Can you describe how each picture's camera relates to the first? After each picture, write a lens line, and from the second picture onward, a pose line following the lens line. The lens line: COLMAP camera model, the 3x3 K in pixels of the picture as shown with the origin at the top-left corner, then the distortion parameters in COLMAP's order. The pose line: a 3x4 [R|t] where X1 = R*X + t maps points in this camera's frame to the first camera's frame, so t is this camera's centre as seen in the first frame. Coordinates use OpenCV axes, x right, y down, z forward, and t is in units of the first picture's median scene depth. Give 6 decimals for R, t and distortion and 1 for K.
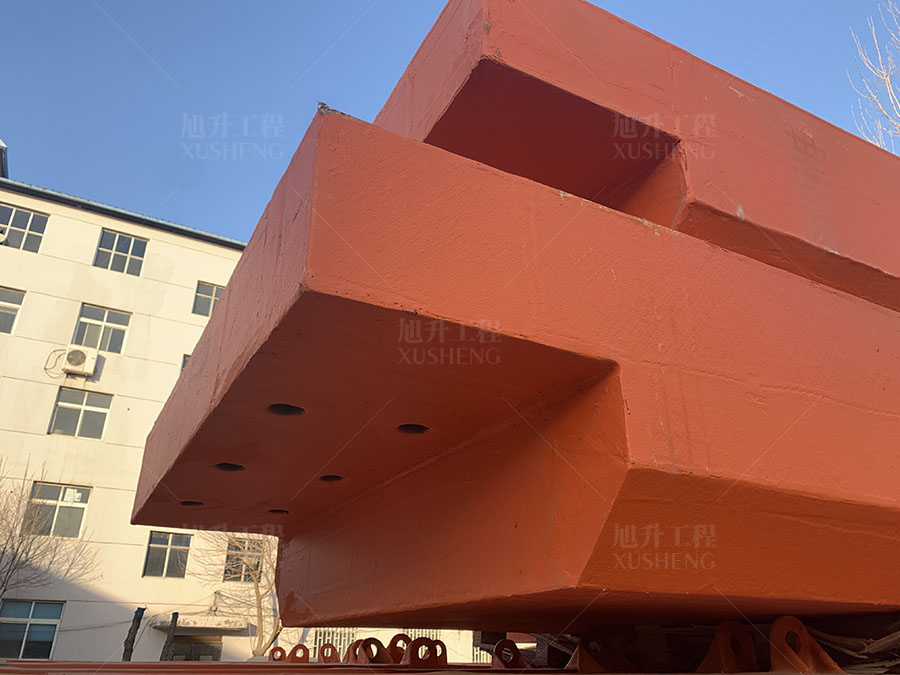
lens RADIAL K [[720.5, 0, 448.8], [0, 720.5, 326.4], [0, 0, 1]] dist [0.086933, -0.131570]
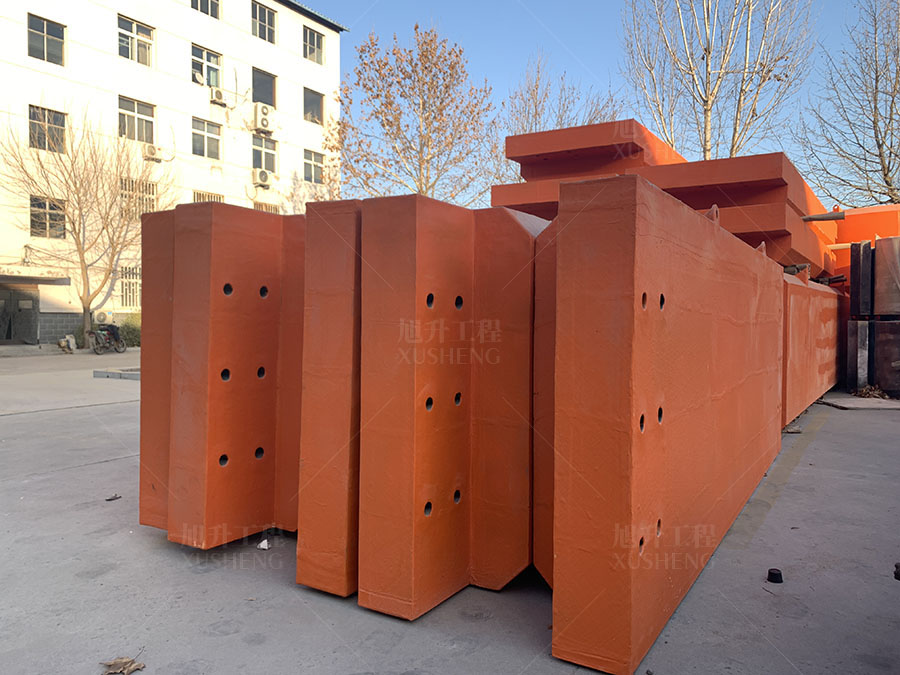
lens RADIAL K [[720.5, 0, 448.8], [0, 720.5, 326.4], [0, 0, 1]] dist [0.086933, -0.131570]
pose [[0.875506, -0.005669, 0.483174, -0.309339], [-0.209196, 0.896917, 0.389585, -0.074703], [-0.435576, -0.442162, 0.784070, -0.154203]]
